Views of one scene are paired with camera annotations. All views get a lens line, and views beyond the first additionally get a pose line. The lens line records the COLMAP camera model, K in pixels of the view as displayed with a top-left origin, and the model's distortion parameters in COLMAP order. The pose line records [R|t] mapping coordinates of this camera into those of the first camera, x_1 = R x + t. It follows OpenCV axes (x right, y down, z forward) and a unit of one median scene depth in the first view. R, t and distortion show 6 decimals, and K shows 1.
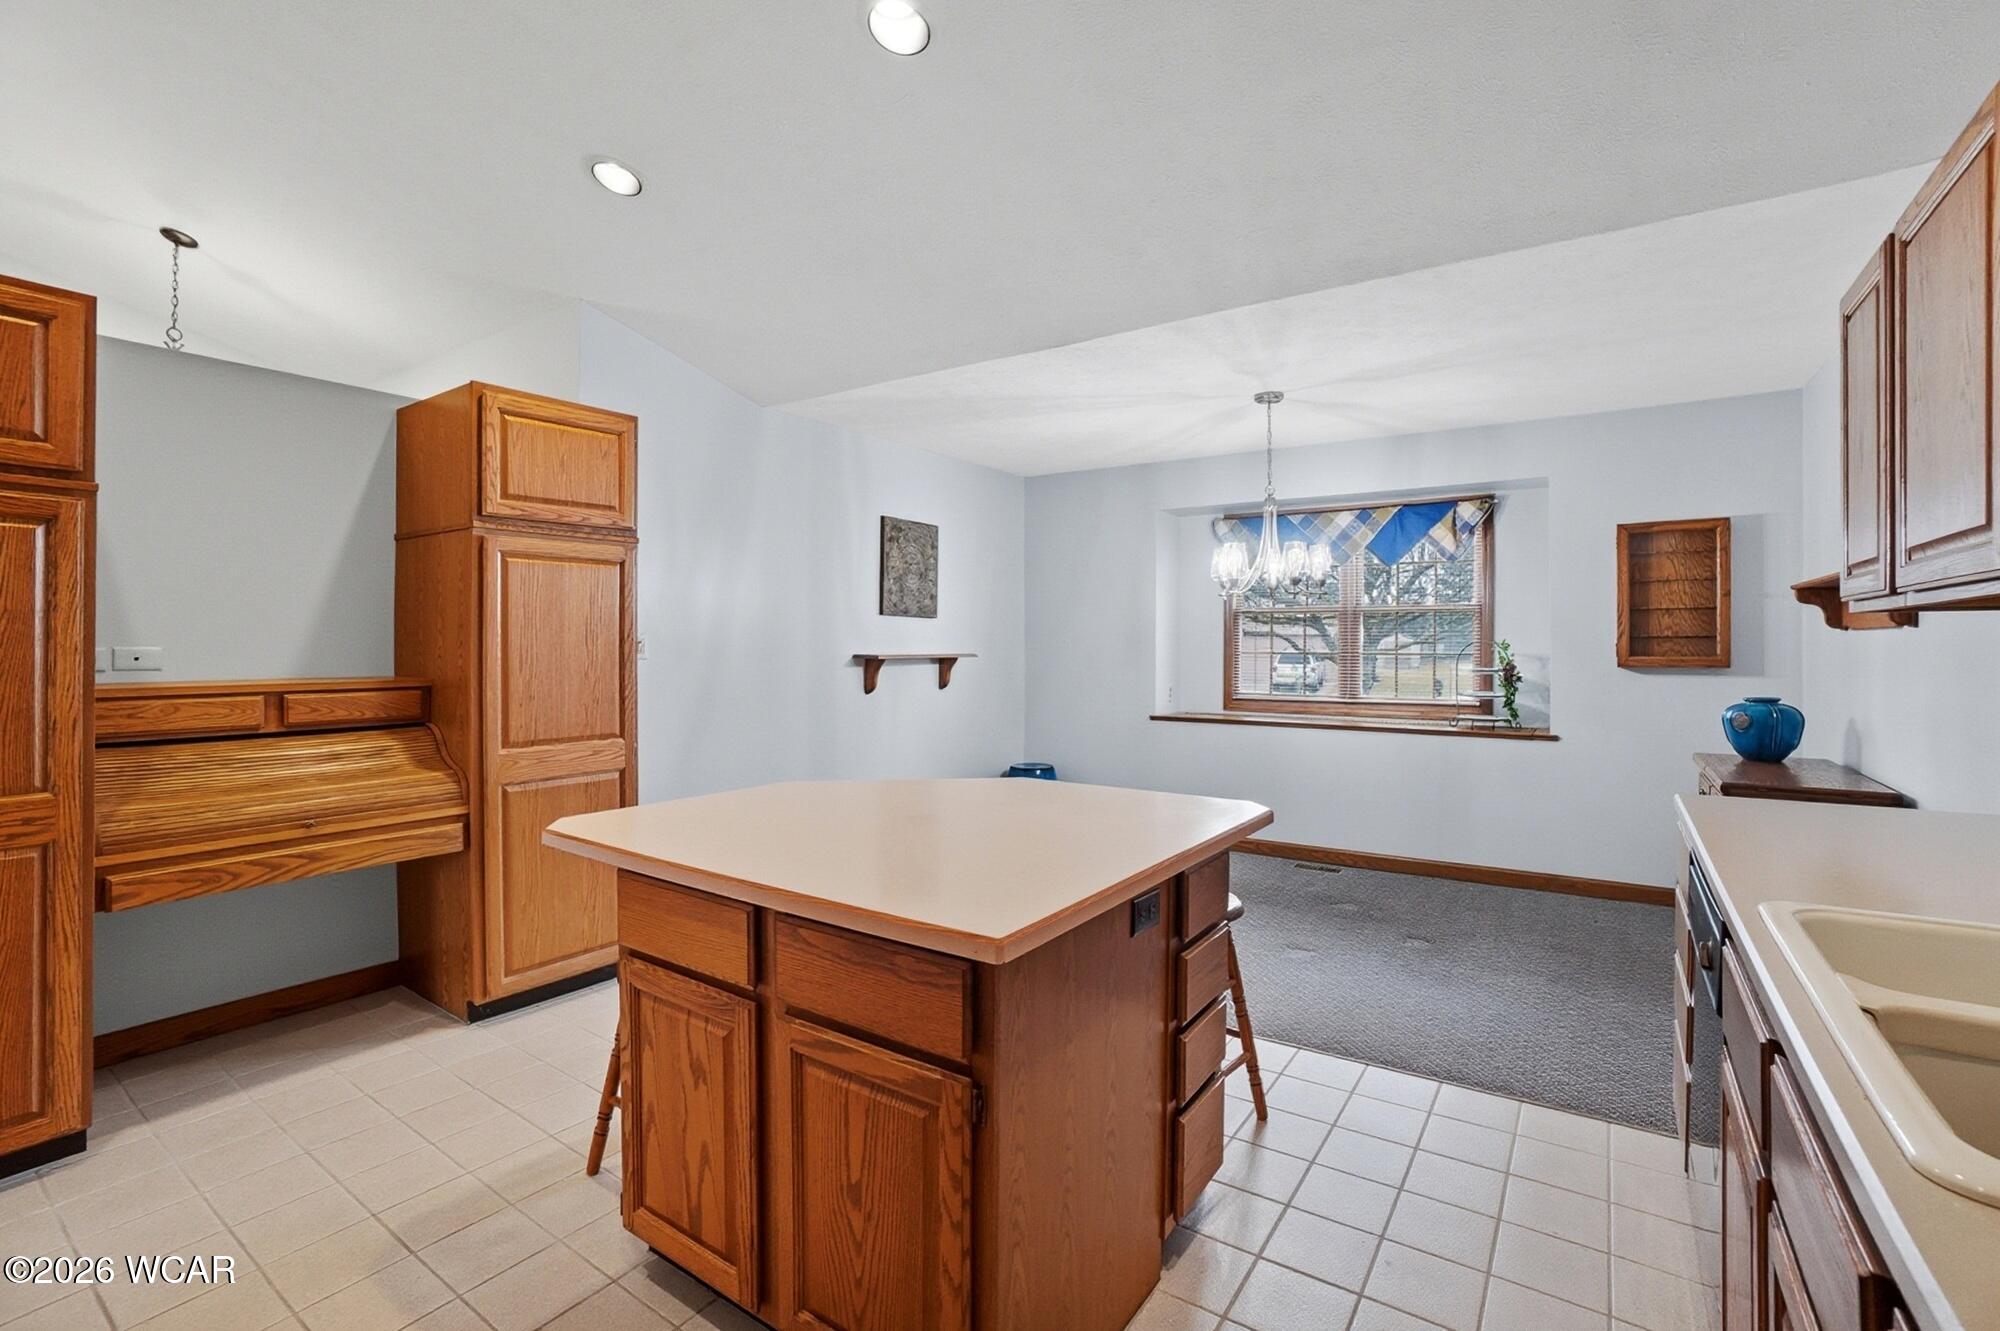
lens RADIAL K [[887.6, 0, 980.6], [0, 887.6, 641.7], [0, 0, 1]] dist [-0.060828, -0.000125]
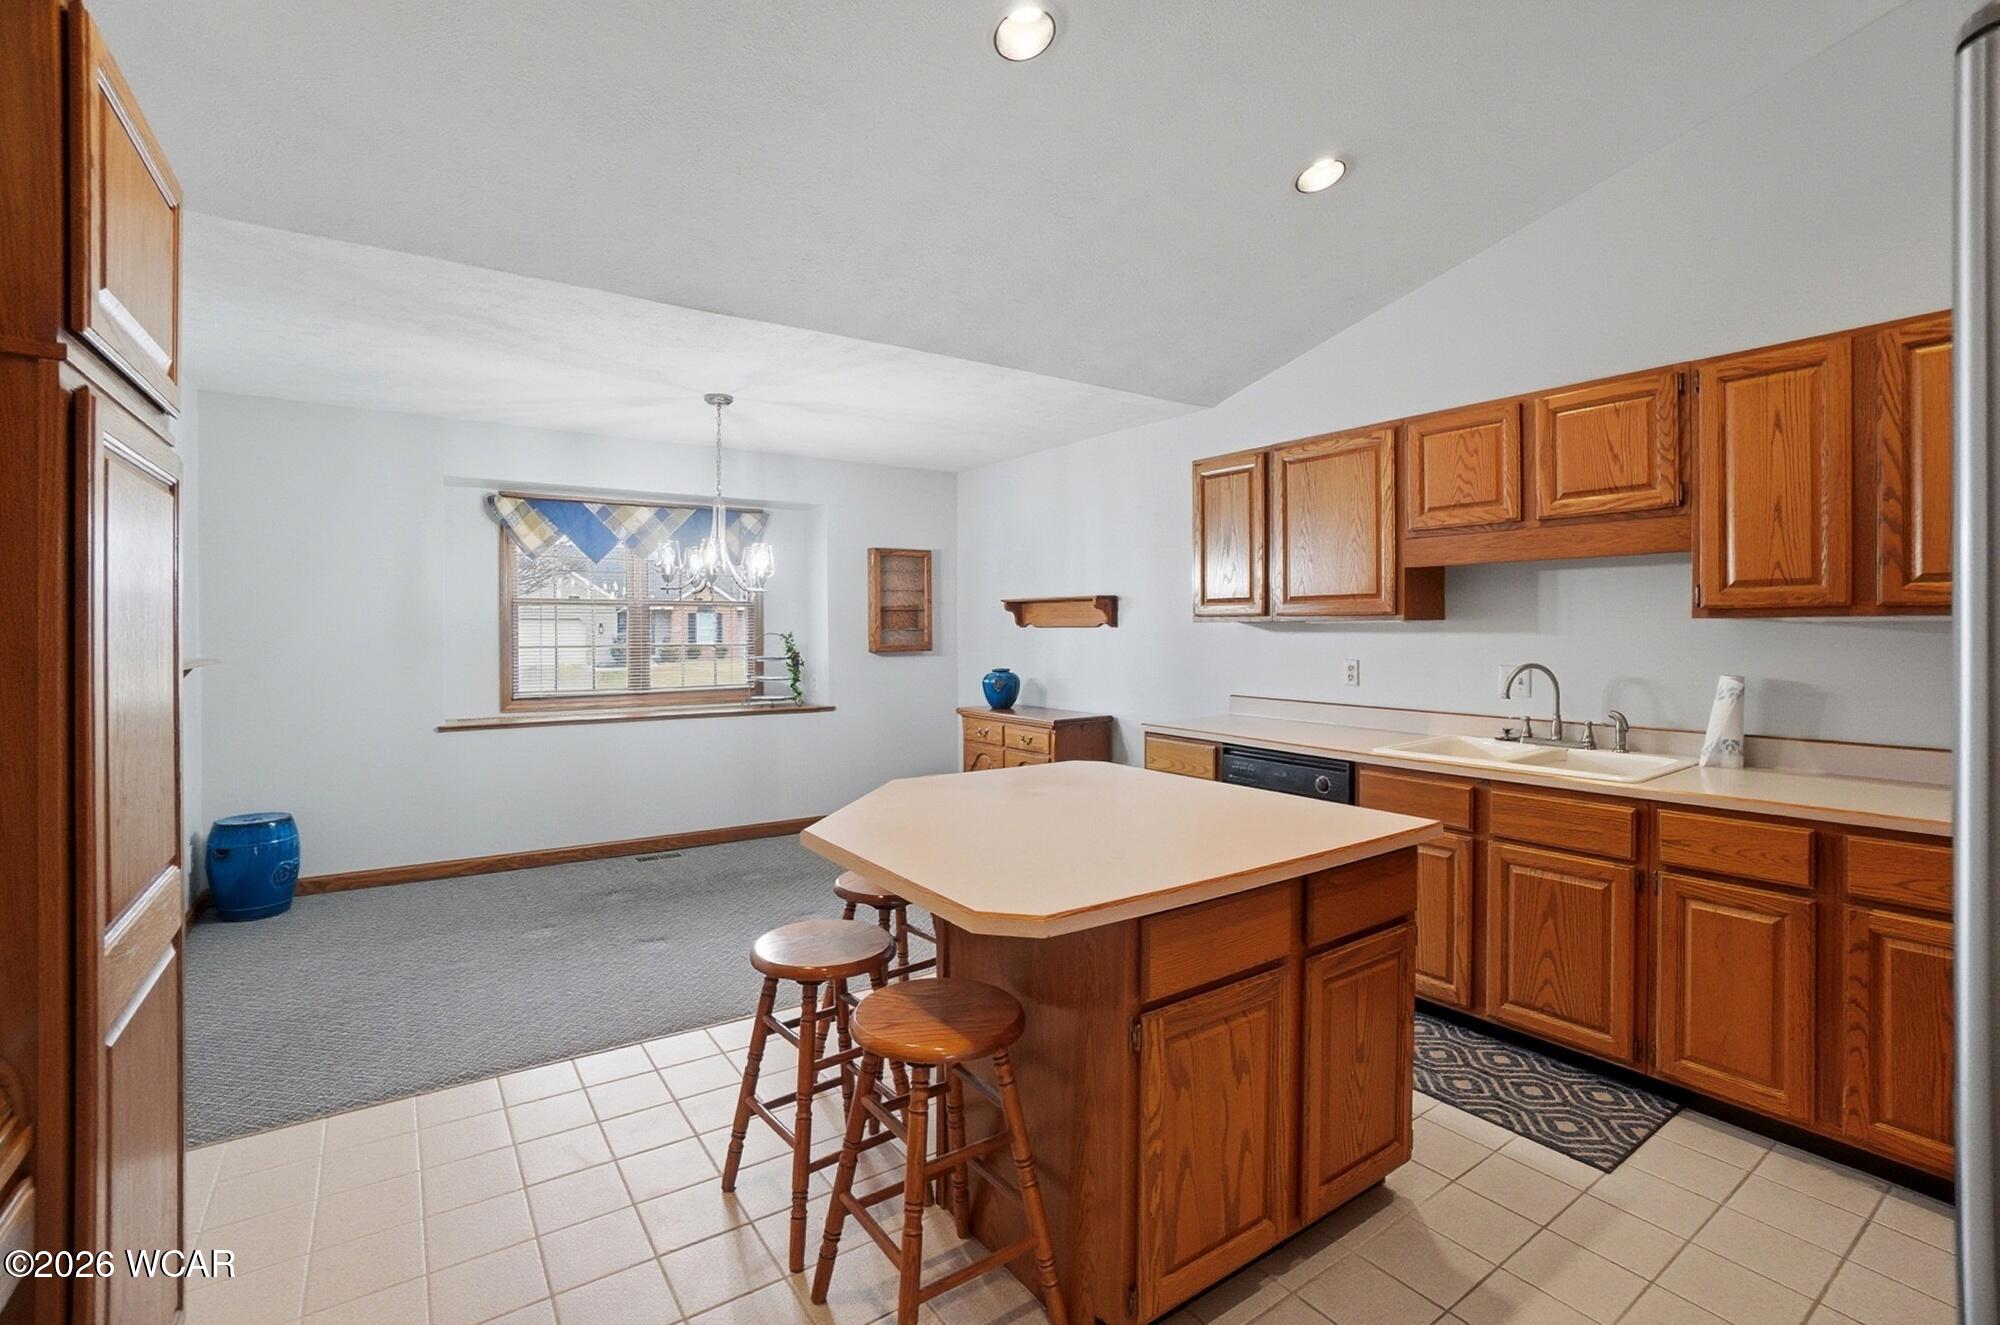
lens RADIAL K [[887.6, 0, 980.6], [0, 887.6, 638.7], [0, 0, 1]] dist [-0.060828, -0.000125]
pose [[0.364618, -0.013196, 0.931064, -0.505730], [0.000868, 0.999904, 0.013832, -0.011236], [-0.931157, -0.004235, 0.364595, 0.330419]]
